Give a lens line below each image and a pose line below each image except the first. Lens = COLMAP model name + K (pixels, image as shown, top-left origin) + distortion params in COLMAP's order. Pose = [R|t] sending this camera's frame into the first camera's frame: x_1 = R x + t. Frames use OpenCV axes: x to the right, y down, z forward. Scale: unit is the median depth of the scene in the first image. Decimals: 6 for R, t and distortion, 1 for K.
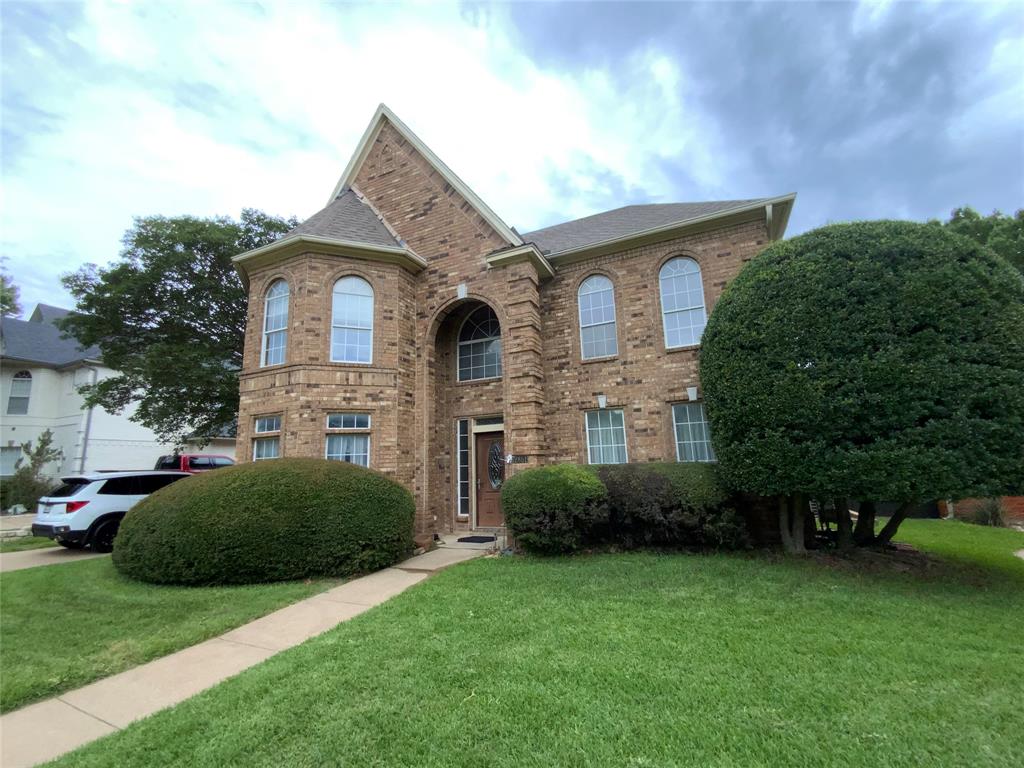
lens RADIAL K [[414.0, 0, 512.0], [0, 414.0, 384.0], [0, 0, 1]] dist [0.022769, -0.019881]
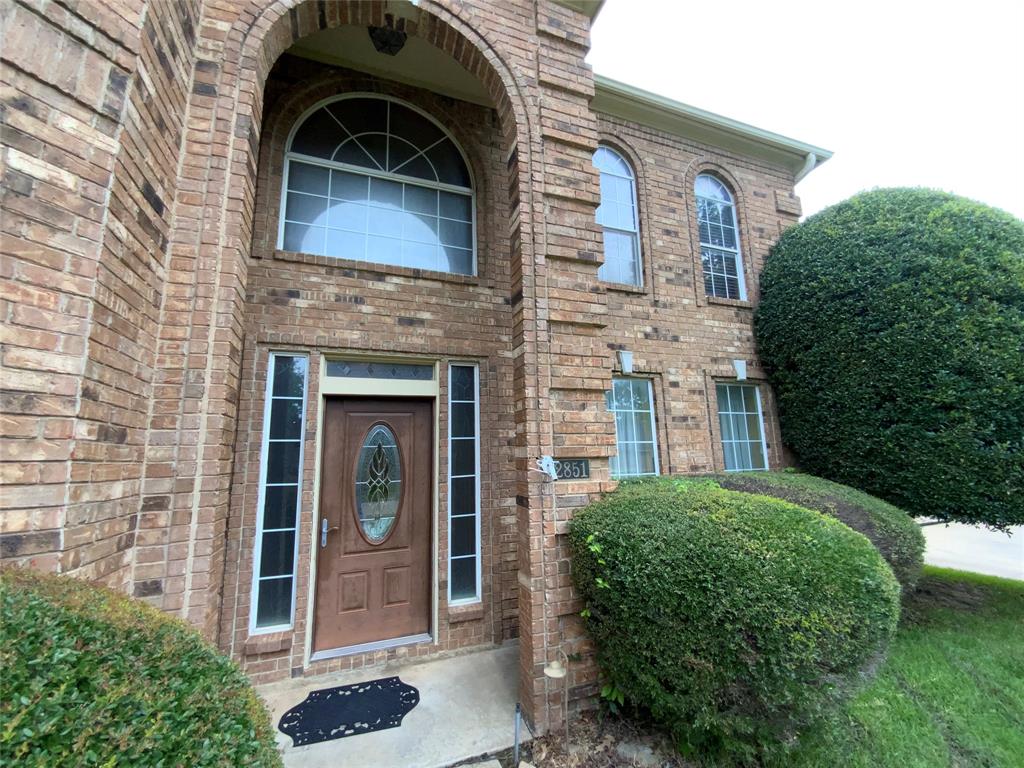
lens RADIAL K [[414.0, 0, 512.0], [0, 414.0, 384.0], [0, 0, 1]] dist [0.022769, -0.019881]
pose [[0.715837, 0.137717, 0.684552, -0.263609], [-0.136822, 0.989018, -0.055893, 0.124136], [-0.684731, -0.053651, 0.726818, 0.710129]]
